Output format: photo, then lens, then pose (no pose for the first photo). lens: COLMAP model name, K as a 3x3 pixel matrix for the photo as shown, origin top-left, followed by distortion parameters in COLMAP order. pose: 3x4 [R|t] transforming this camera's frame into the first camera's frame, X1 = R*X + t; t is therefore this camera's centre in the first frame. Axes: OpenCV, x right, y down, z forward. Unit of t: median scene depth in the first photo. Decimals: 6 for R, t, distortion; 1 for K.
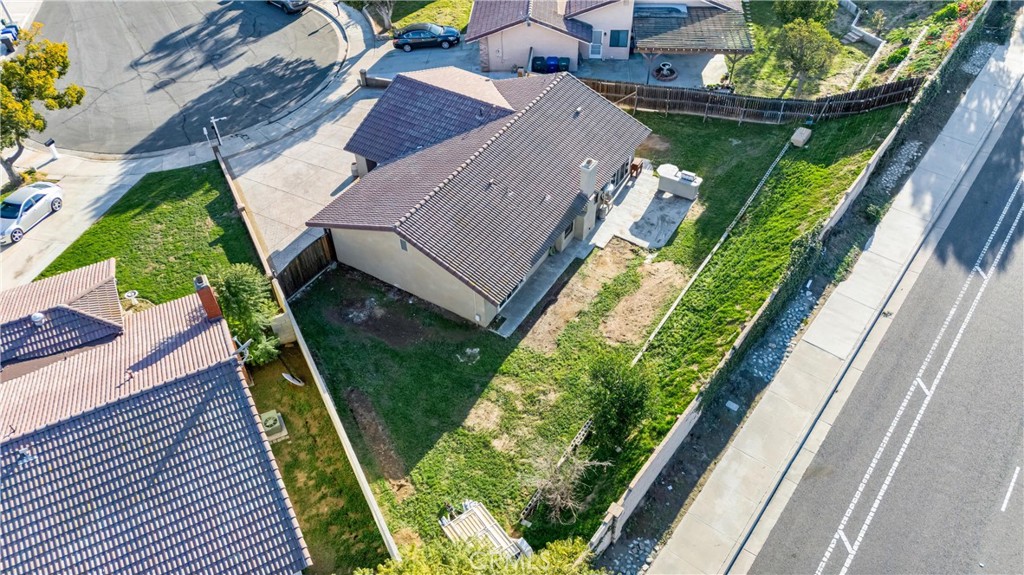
lens RADIAL K [[748.0, 0, 512.0], [0, 748.0, 287.5], [0, 0, 1]] dist [0.043924, -0.043542]
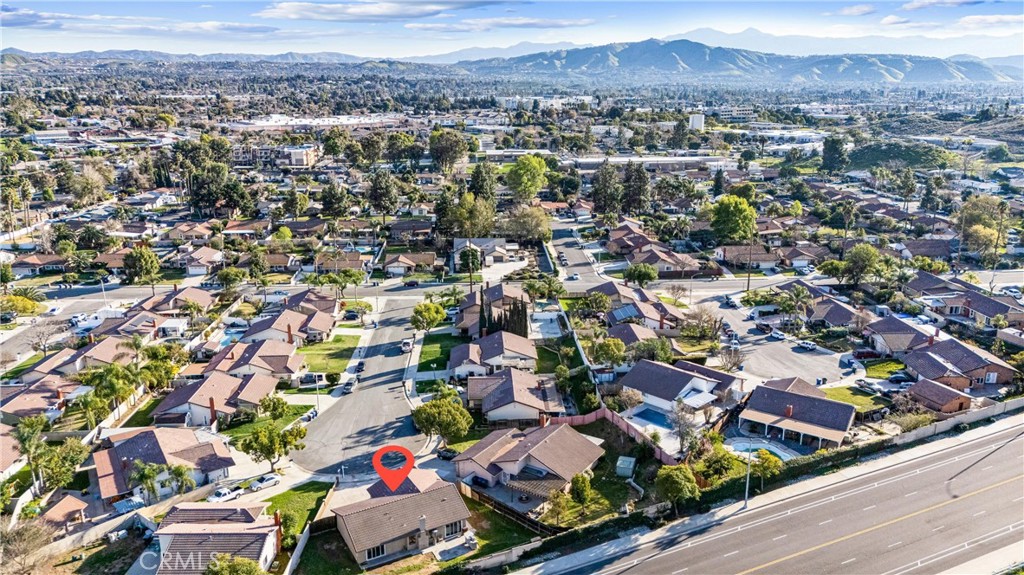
lens RADIAL K [[748.0, 0, 512.0], [0, 748.0, 287.5], [0, 0, 1]] dist [0.043924, -0.043542]
pose [[0.876550, 0.140273, -0.460417, 1.435934], [-0.344351, 0.851109, -0.396278, 0.083260], [0.336277, 0.505903, 0.794343, -1.362500]]
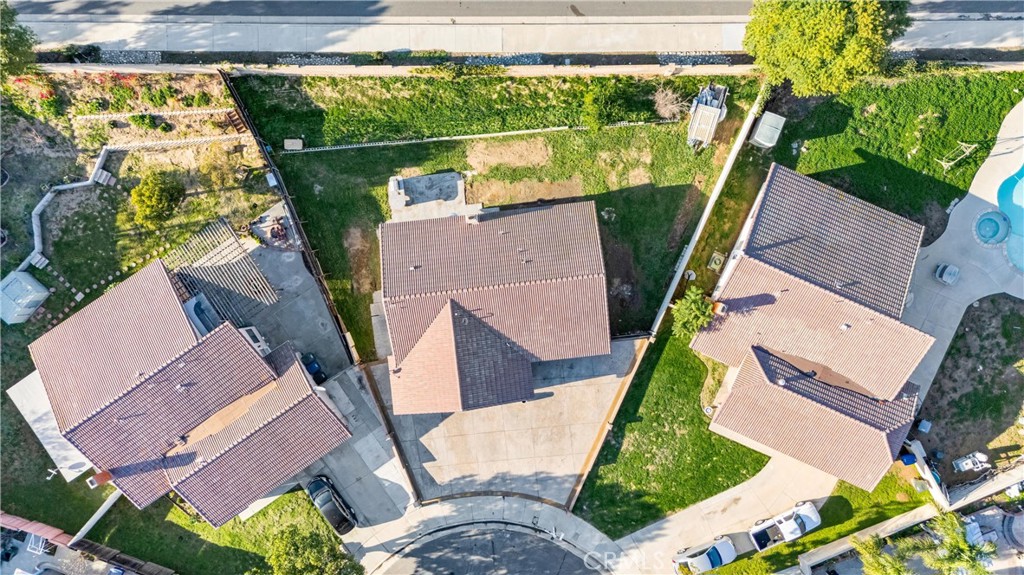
lens RADIAL K [[748.0, 0, 512.0], [0, 748.0, 287.5], [0, 0, 1]] dist [0.043924, -0.043542]
pose [[-0.617911, -0.785823, 0.025859, -0.086070], [0.584492, -0.437104, 0.683600, -1.123710], [-0.525886, 0.437518, 0.729399, -0.036574]]
